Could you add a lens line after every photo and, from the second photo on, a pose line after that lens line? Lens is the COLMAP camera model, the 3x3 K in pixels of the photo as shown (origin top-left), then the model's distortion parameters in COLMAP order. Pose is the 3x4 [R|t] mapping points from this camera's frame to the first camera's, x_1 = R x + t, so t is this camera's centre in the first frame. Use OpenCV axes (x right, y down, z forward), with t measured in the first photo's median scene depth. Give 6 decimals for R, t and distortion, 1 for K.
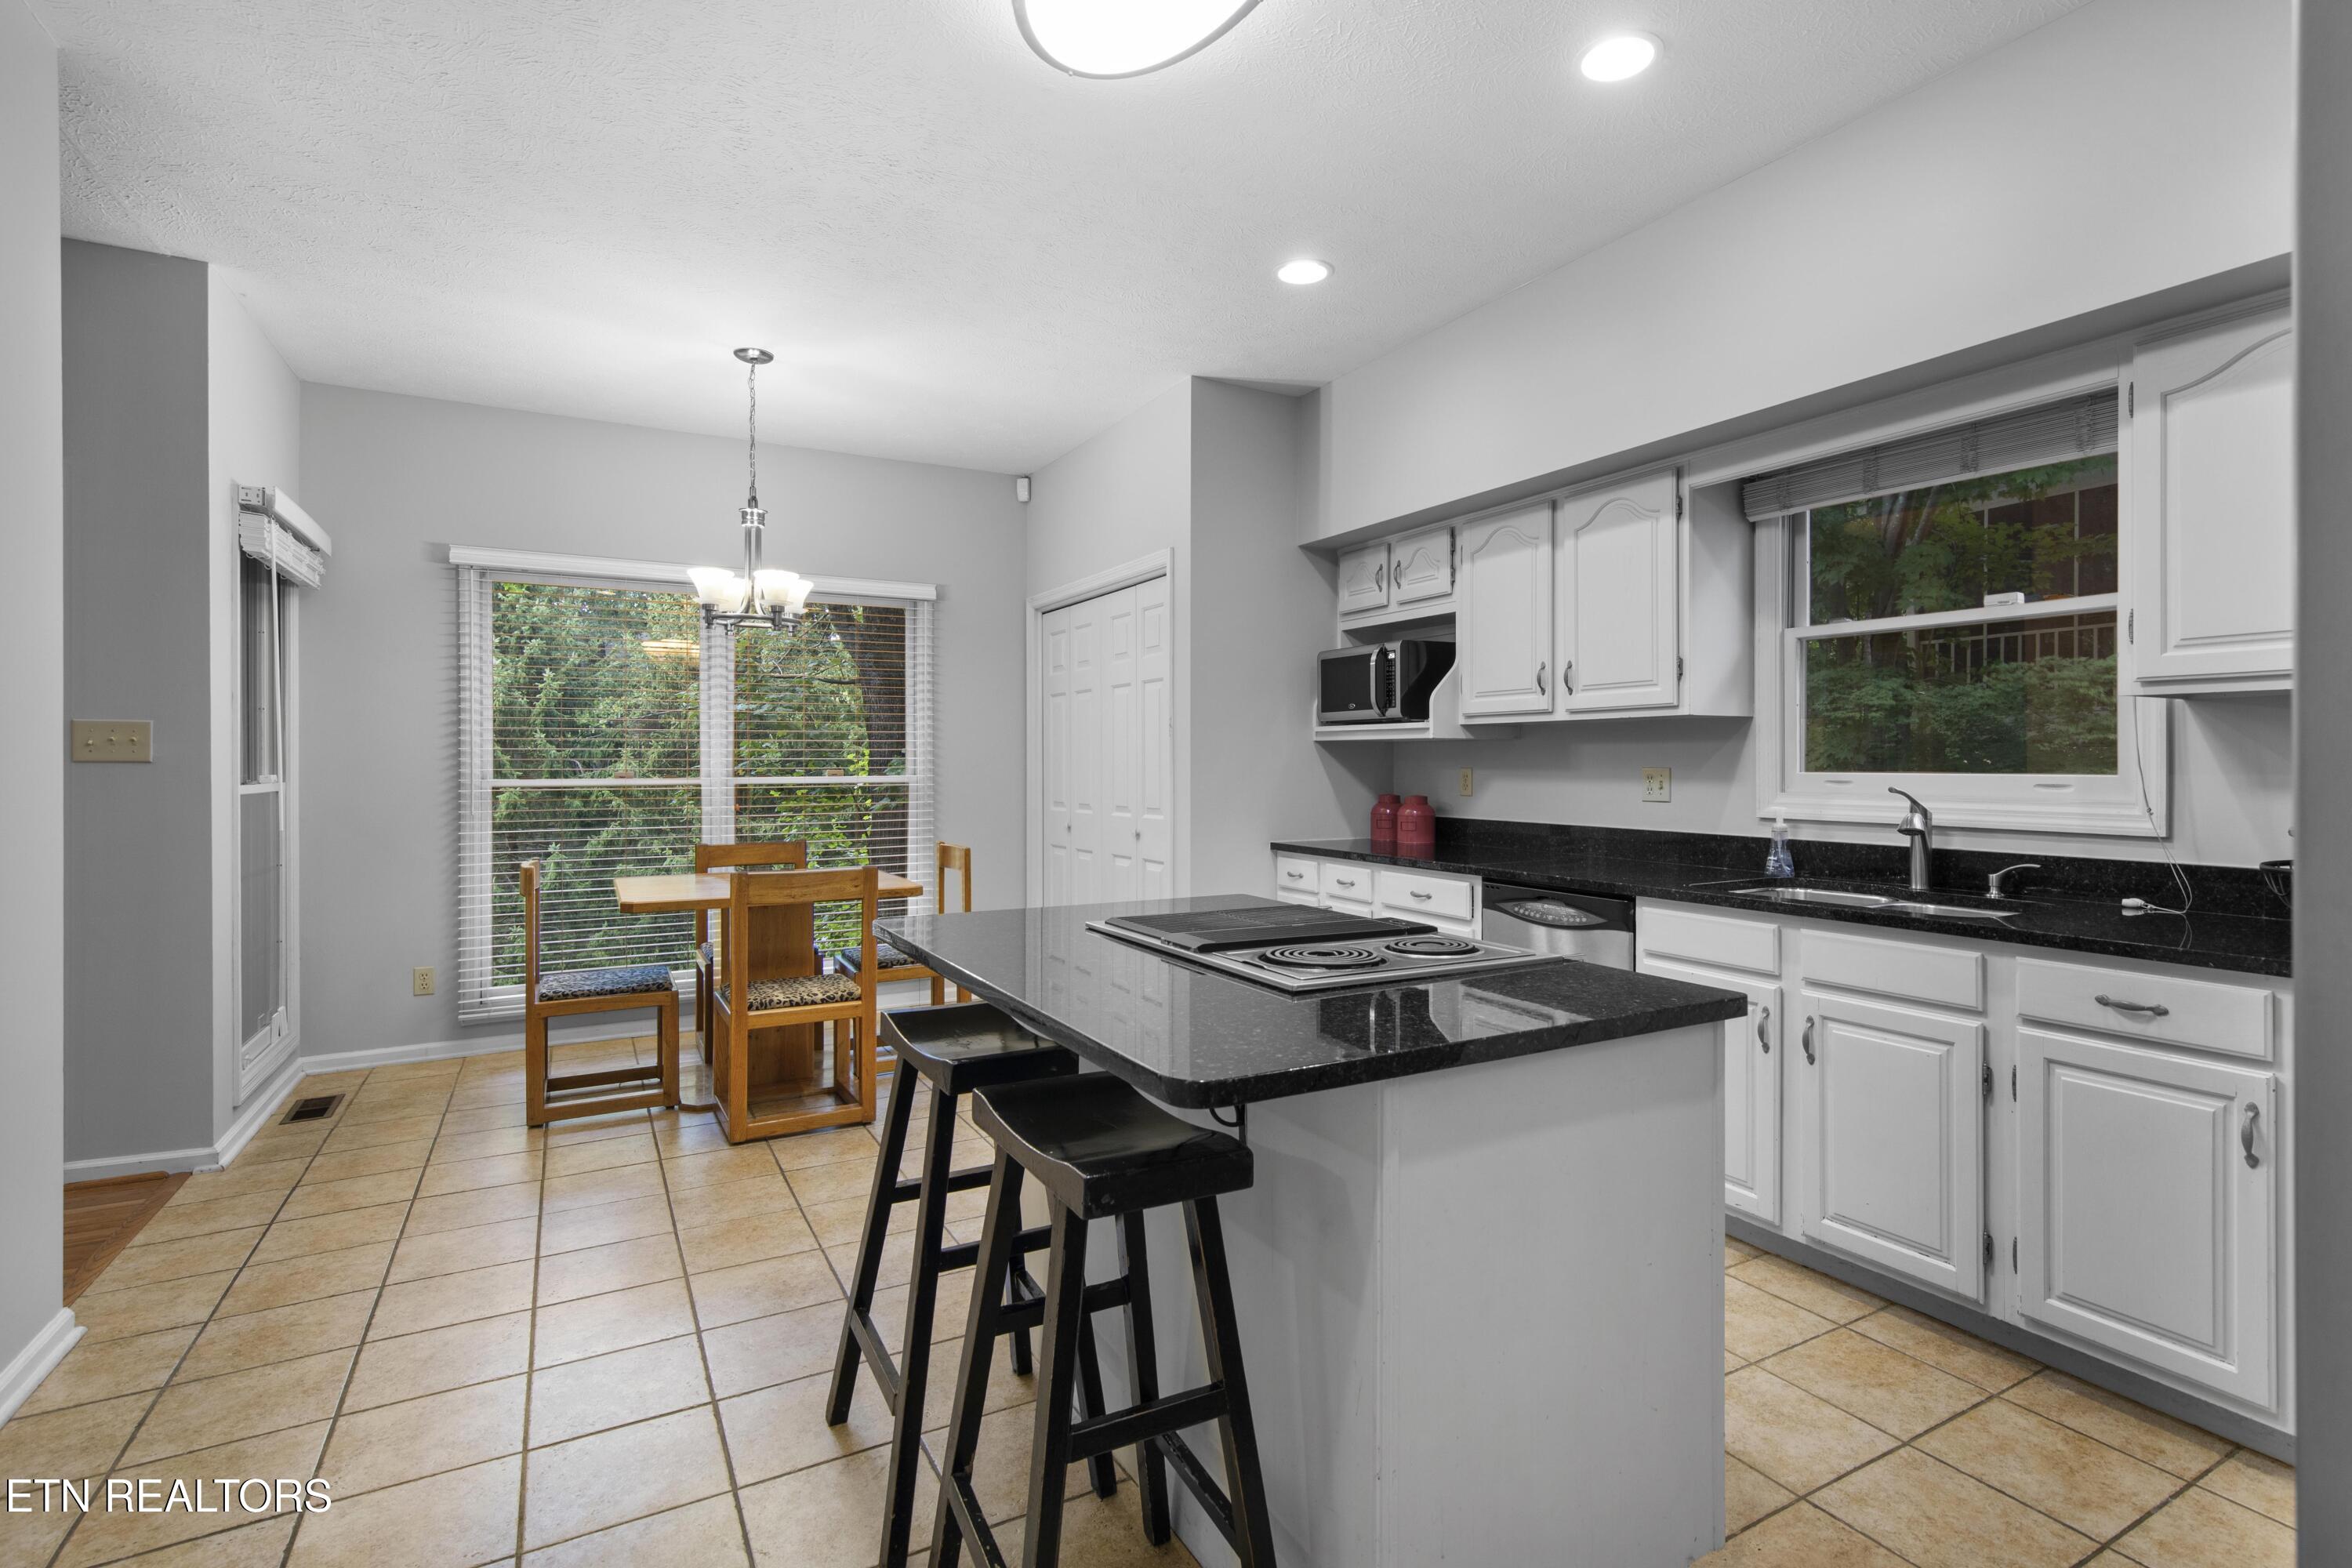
lens RADIAL K [[1128.3, 0, 1181.7], [0, 1128.3, 759.5], [0, 0, 1]] dist [0.000525, 0.000018]
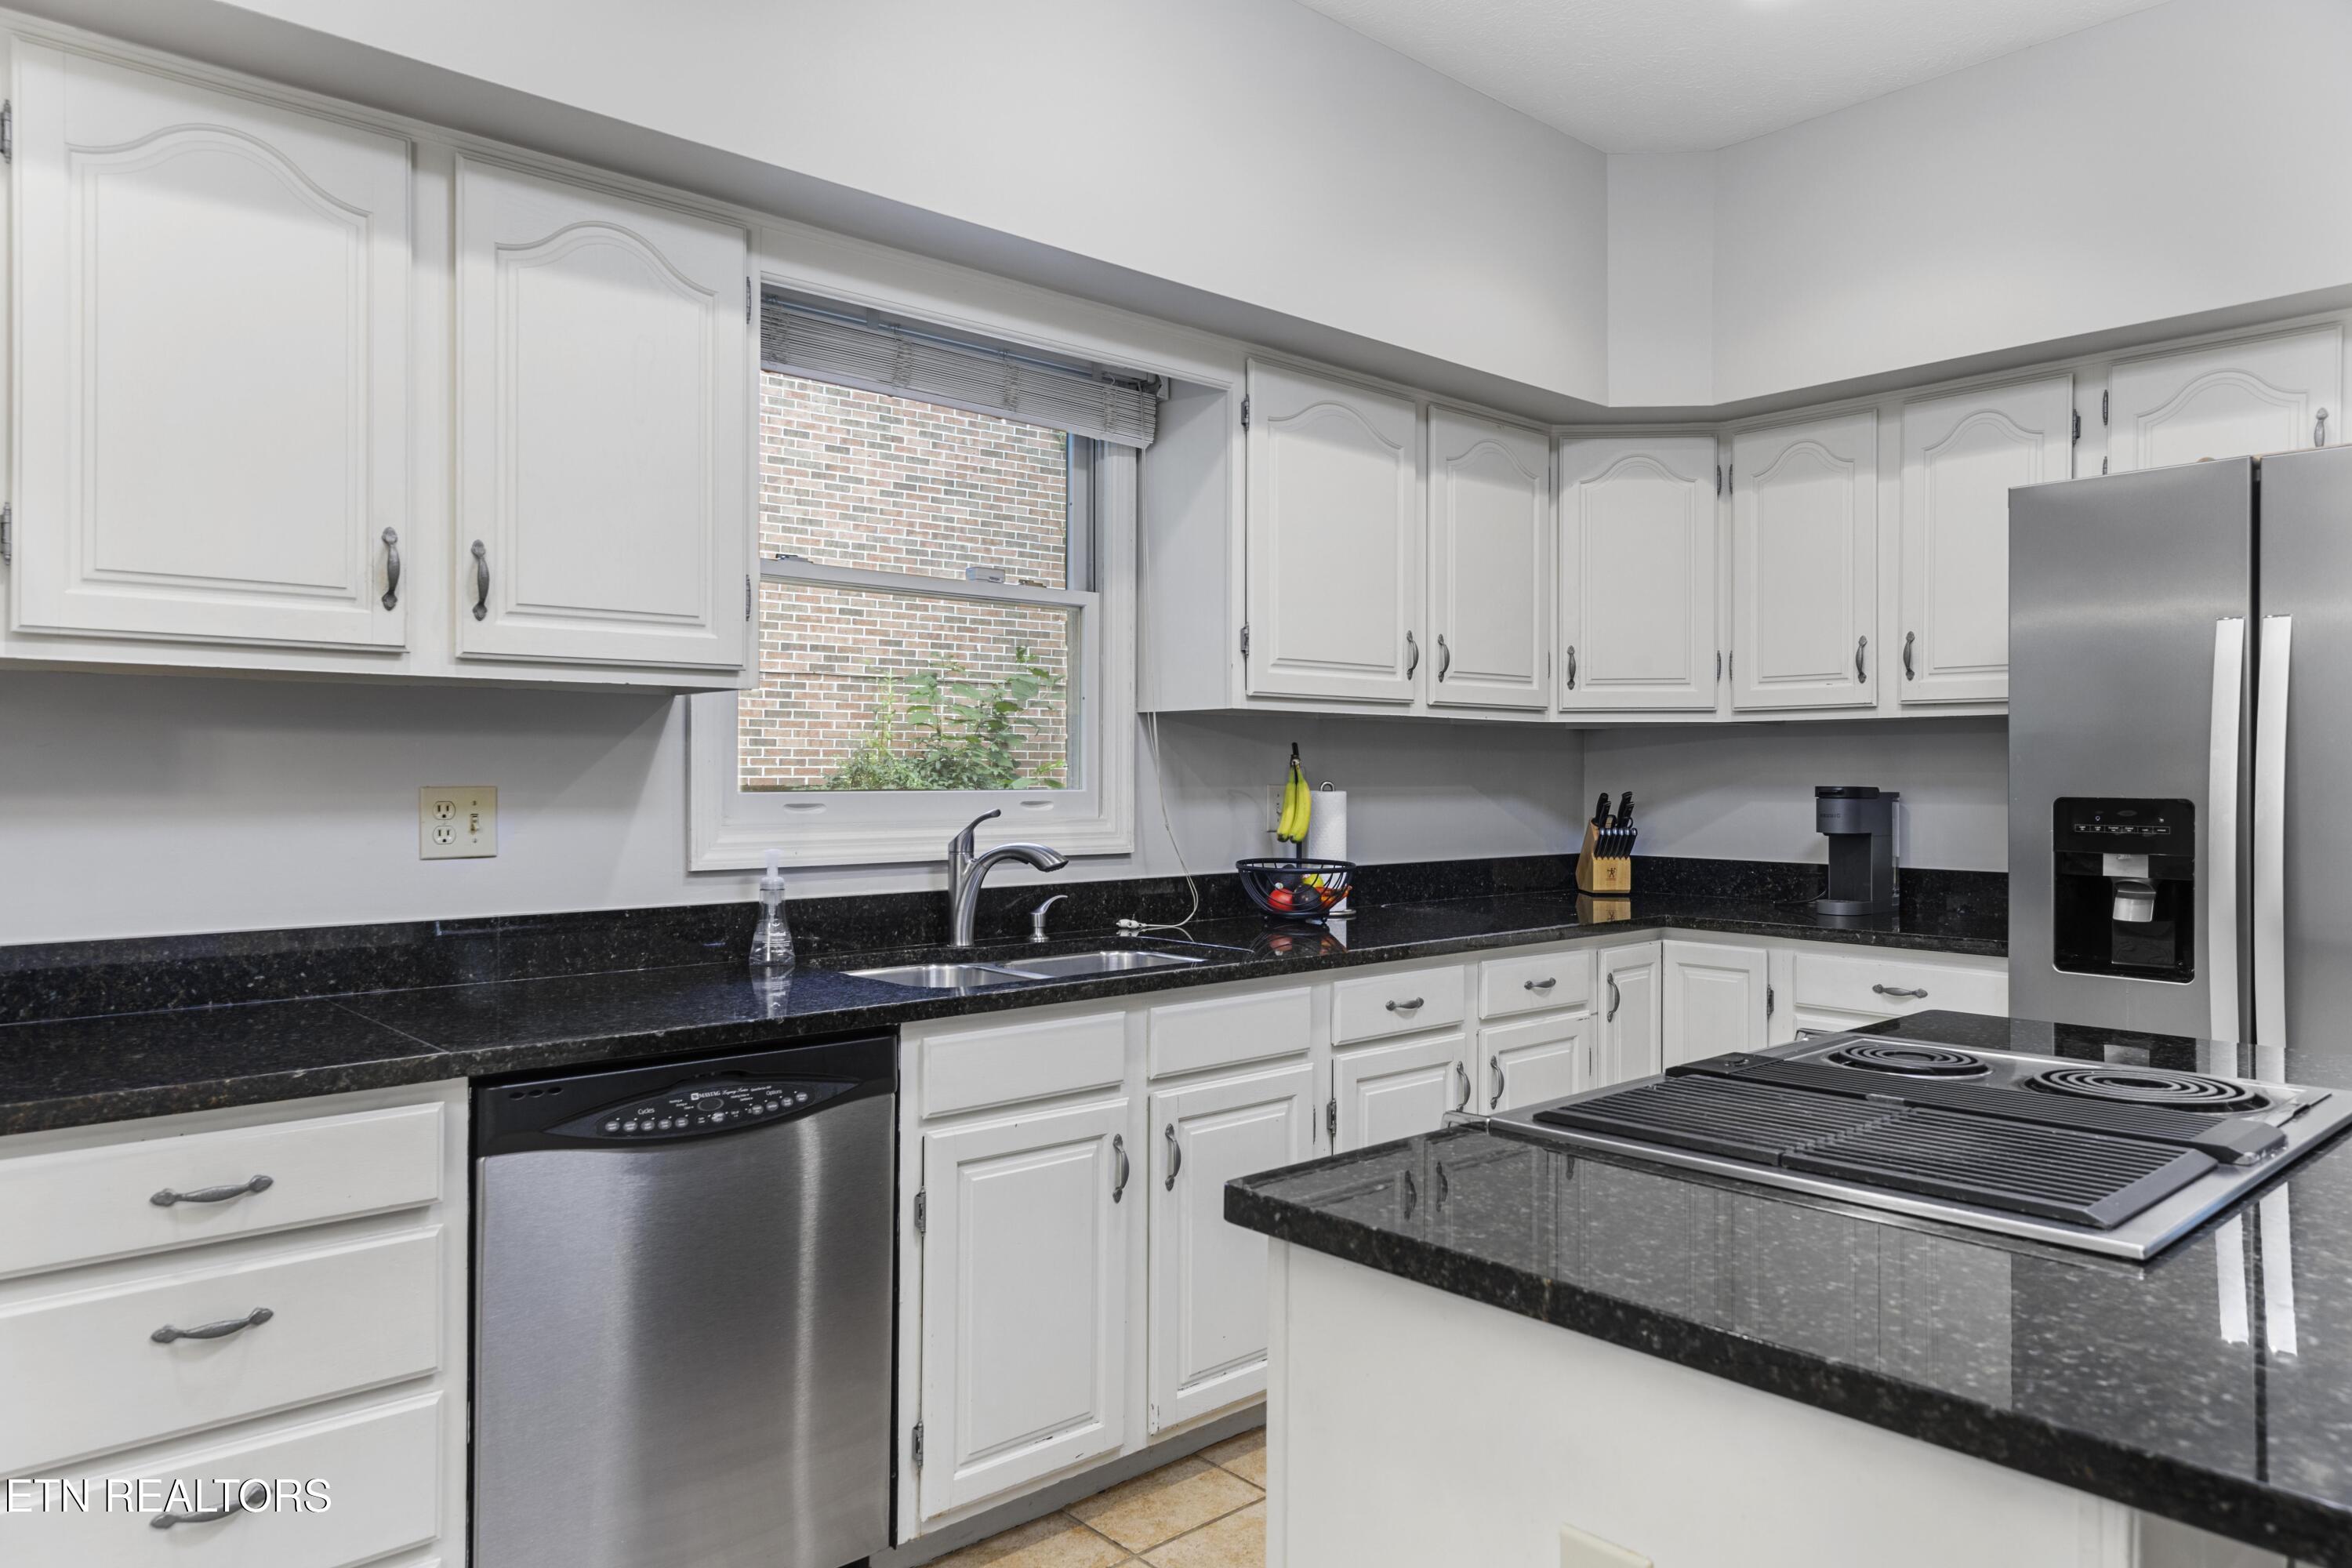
lens RADIAL K [[1521.2, 0, 1176.0], [0, 1521.2, 784.0], [0, 0, 1]] dist [0.001521, -0.001230]
pose [[-0.231800, -0.001924, 0.972762, -0.280740], [-0.001154, 0.999998, 0.001703, 0.004633], [-0.972763, -0.000727, -0.231802, 0.861808]]
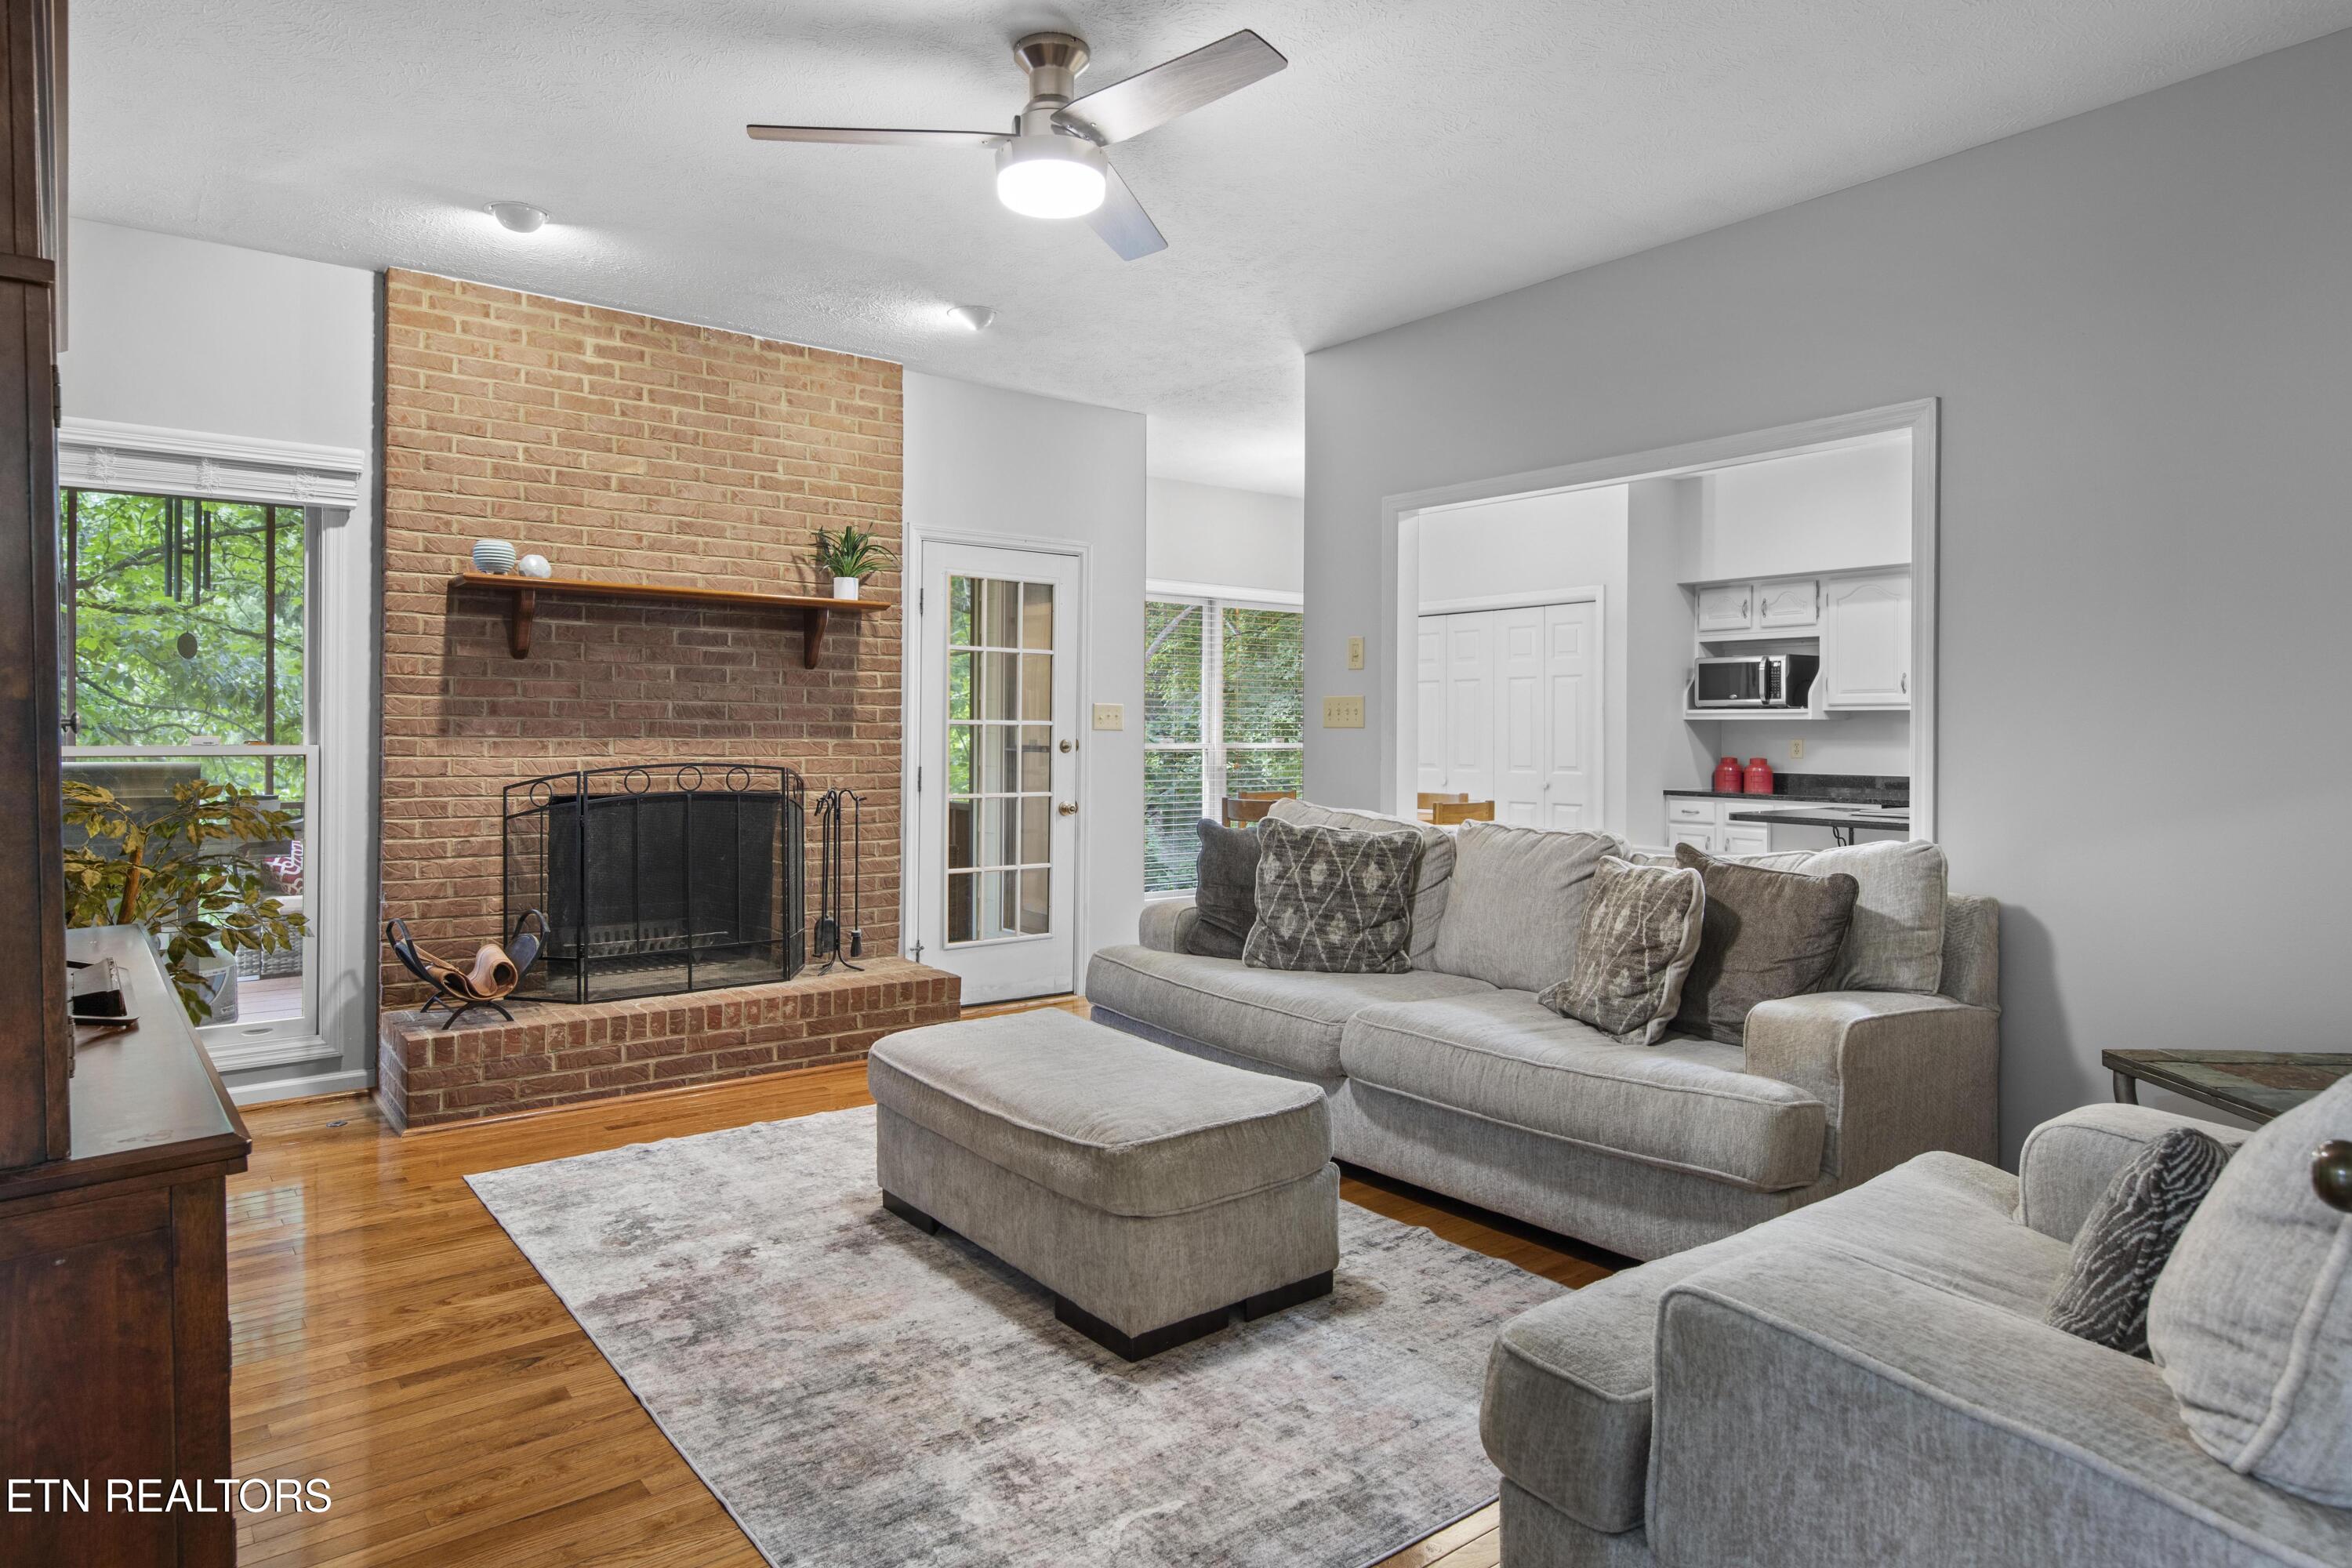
lens RADIAL K [[1342.1, 0, 1168.9], [0, 1342.1, 737.4], [0, 0, 1]] dist [0.131629, -0.000014]
pose [[0.986002, 0.001138, 0.166731, -1.051879], [-0.000930, 0.999999, -0.001323, 0.011620], [-0.166733, 0.001150, 0.986001, -0.780560]]
